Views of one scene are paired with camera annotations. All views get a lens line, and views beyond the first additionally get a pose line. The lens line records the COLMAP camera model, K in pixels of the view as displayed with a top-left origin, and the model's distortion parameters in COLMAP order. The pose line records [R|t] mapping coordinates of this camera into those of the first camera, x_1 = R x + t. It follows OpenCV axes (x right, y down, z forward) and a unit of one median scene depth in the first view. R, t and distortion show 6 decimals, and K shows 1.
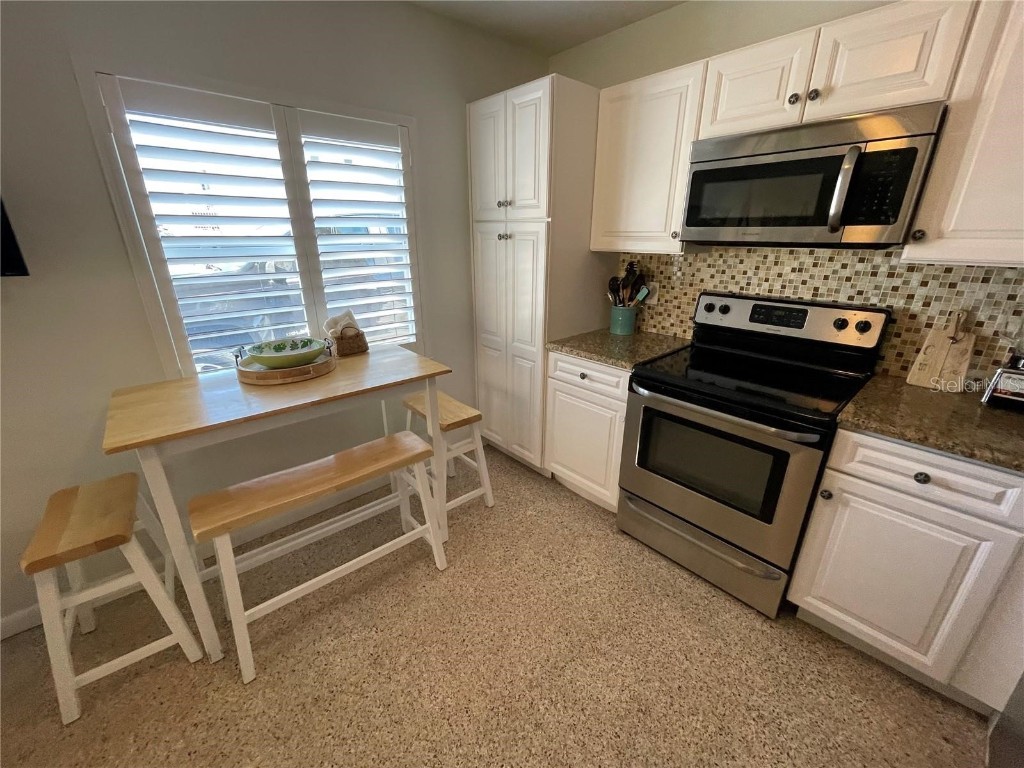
lens RADIAL K [[422.0, 0, 512.0], [0, 422.0, 384.0], [0, 0, 1]] dist [0.011721, 0.000127]
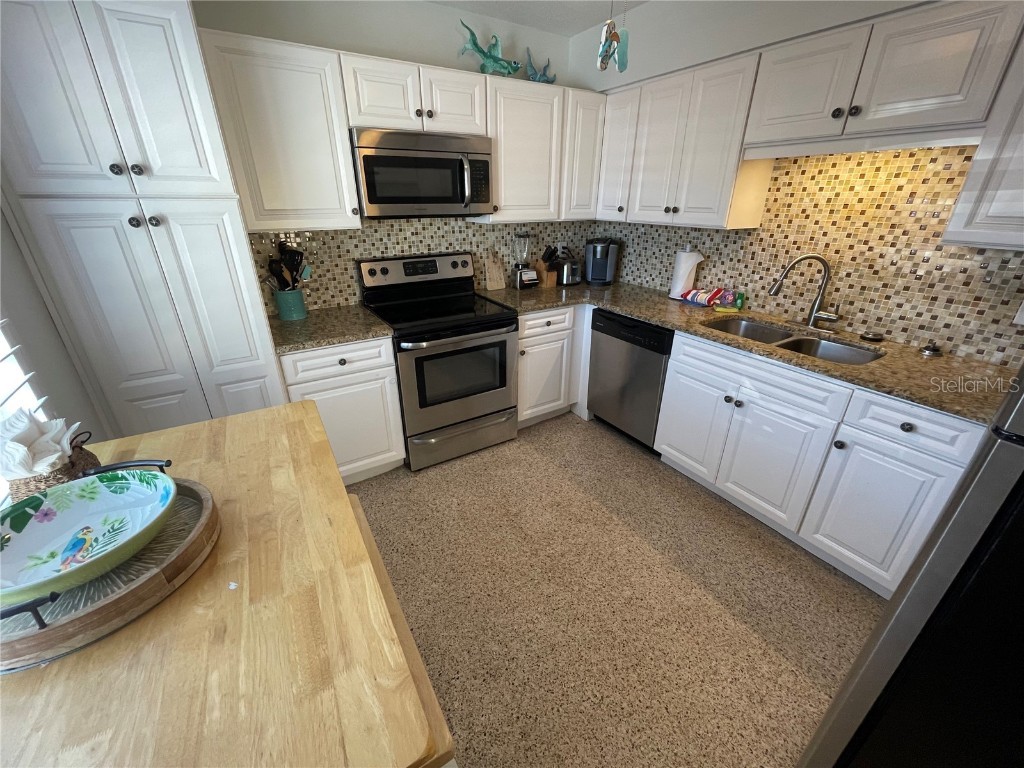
lens RADIAL K [[415.5, 0, 512.0], [0, 415.5, 384.0], [0, 0, 1]] dist [-0.003490, -0.000068]
pose [[0.170251, -0.407039, 0.897404, -0.719157], [0.335158, 0.880324, 0.335707, -0.184533], [-0.926652, 0.243618, 0.286299, 0.428156]]
